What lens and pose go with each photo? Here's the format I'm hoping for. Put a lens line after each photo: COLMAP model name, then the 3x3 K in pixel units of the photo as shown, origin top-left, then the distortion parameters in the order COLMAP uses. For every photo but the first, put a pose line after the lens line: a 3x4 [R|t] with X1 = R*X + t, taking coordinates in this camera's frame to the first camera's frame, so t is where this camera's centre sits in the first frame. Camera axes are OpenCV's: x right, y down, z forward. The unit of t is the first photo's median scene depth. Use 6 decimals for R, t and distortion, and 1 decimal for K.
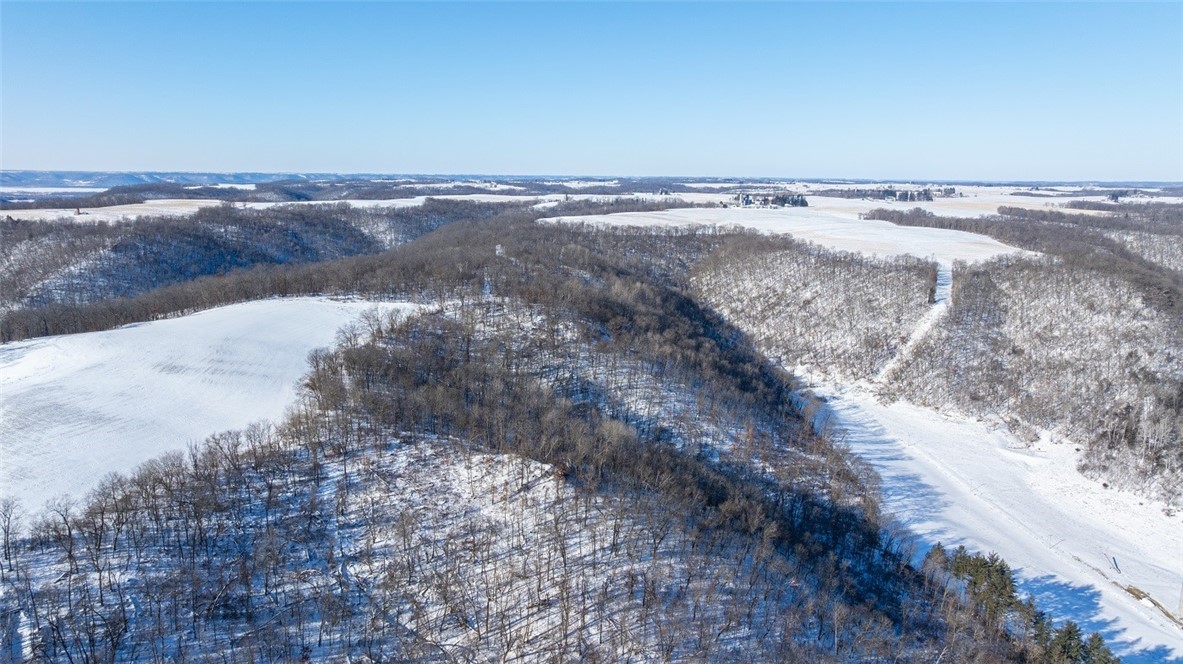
lens RADIAL K [[846.1, 0, 591.5], [0, 846.1, 332.0], [0, 0, 1]] dist [-0.050616, 0.059680]
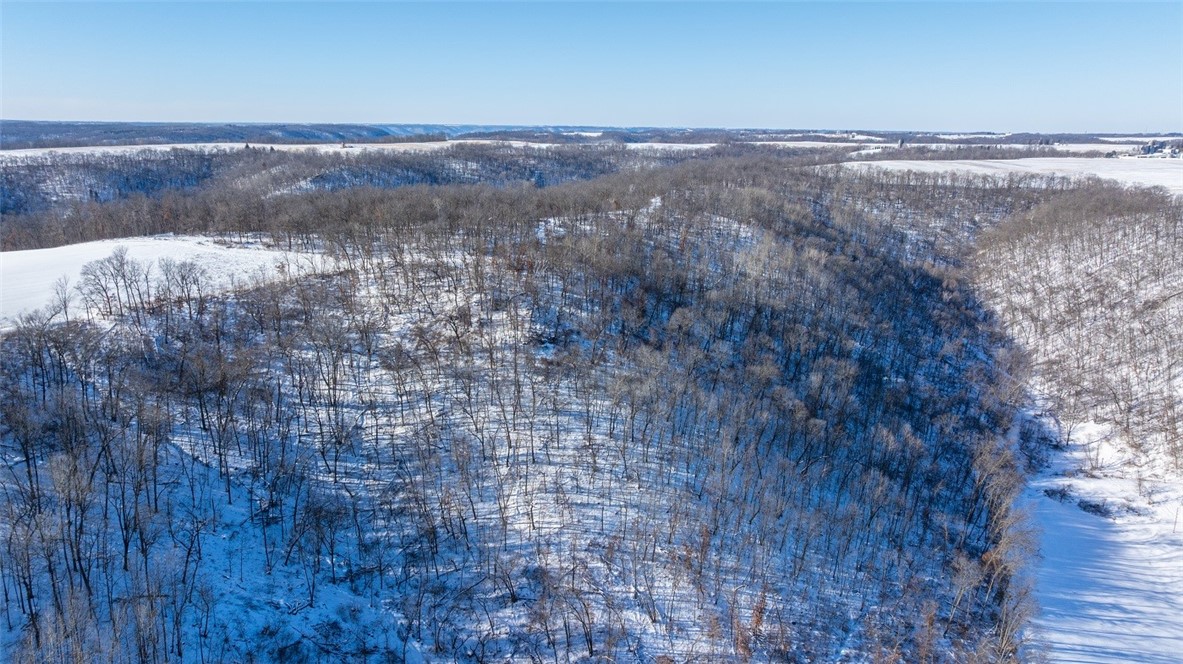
lens RADIAL K [[827.7, 0, 591.5], [0, 827.7, 332.0], [0, 0, 1]] dist [-0.039432, 0.055697]
pose [[0.898498, 0.108329, -0.425400, 0.244142], [-0.084640, 0.993640, 0.074262, -0.041459], [0.430740, -0.030718, 0.901953, 0.537095]]
